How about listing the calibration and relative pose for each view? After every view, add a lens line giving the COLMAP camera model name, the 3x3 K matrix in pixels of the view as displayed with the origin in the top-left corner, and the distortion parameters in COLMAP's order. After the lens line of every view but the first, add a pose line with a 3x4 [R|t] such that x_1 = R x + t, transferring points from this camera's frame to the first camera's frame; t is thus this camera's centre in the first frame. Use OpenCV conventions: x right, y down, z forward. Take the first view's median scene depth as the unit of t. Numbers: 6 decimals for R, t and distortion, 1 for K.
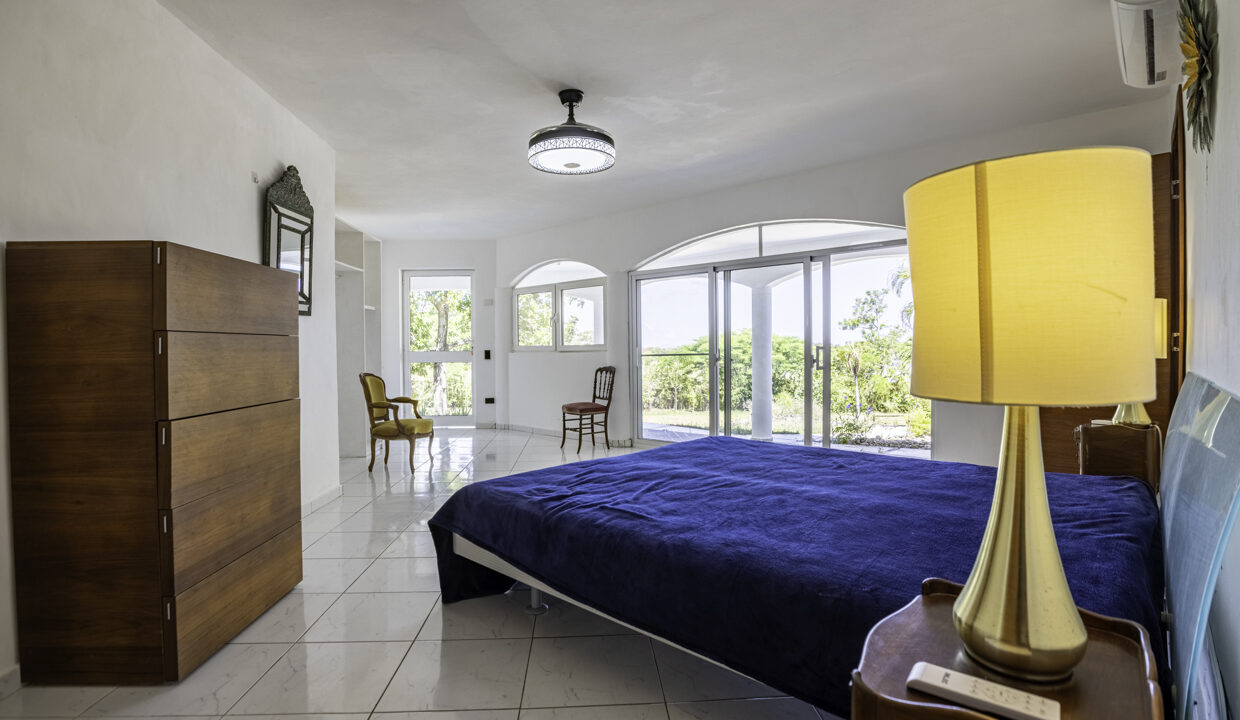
lens RADIAL K [[579.5, 0, 621.2], [0, 579.5, 365.1], [0, 0, 1]] dist [-0.055110, 0.000357]
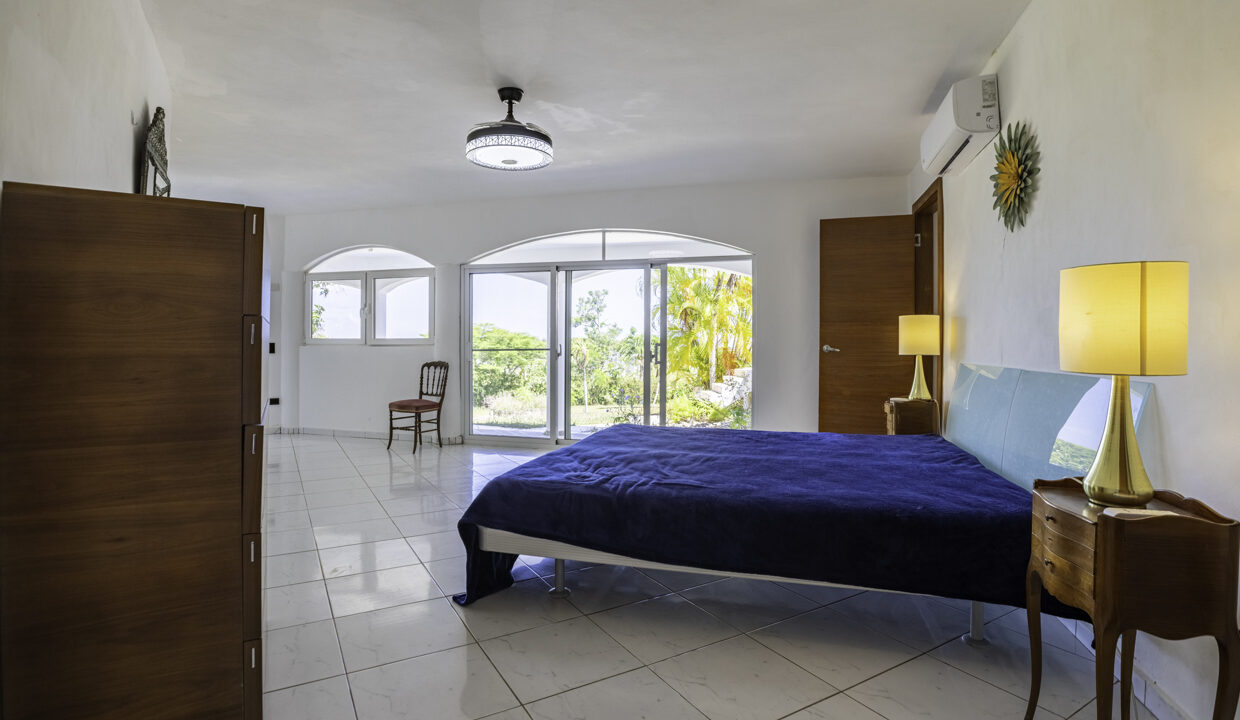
lens RADIAL K [[589.5, 0, 616.0], [0, 589.5, 355.9], [0, 0, 1]] dist [-0.056903, 0.000151]
pose [[0.892294, 0.002897, 0.451446, -0.205114], [0.000860, 0.999967, -0.008116, 0.001521], [-0.451454, 0.007630, 0.892262, 0.000300]]
